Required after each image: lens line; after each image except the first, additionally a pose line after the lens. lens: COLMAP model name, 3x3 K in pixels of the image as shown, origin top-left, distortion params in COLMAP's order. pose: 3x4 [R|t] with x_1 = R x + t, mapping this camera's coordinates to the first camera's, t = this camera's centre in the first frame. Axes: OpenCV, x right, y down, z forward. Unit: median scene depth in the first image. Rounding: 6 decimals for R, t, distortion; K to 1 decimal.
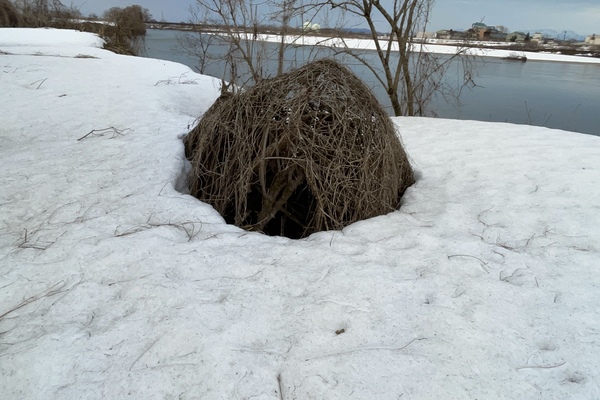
lens RADIAL K [[438.6, 0, 301.1], [0, 438.6, 197.6], [0, 0, 1]] dist [0.007410, -0.008325]
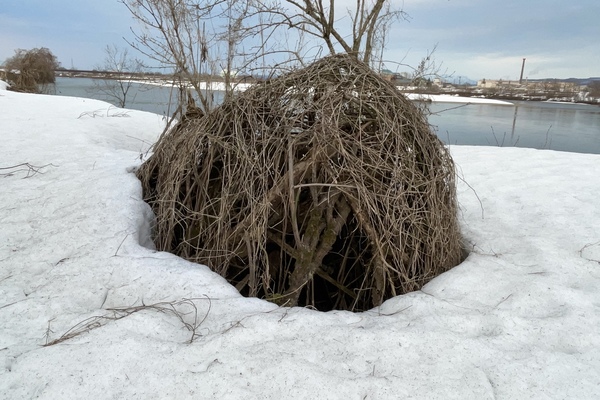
lens RADIAL K [[438.6, 0, 299.5], [0, 438.6, 199.7], [0, 0, 1]] dist [0.007410, -0.008325]
pose [[0.984753, -0.052697, 0.165787, -0.158145], [0.067643, 0.994010, -0.085838, -0.012965], [-0.160270, 0.095744, 0.982419, 0.323513]]
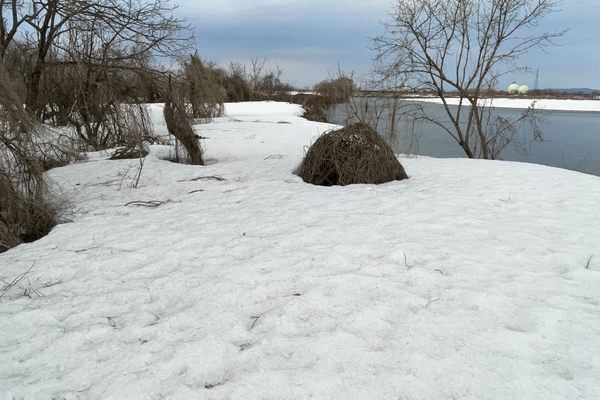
lens RADIAL K [[438.6, 0, 299.8], [0, 438.6, 200.9], [0, 0, 1]] dist [0.007410, -0.008325]
pose [[0.908612, 0.063815, -0.412736, 0.782561], [-0.116995, 0.987581, -0.104861, 0.385640], [0.400919, 0.143566, 0.904794, -1.200424]]
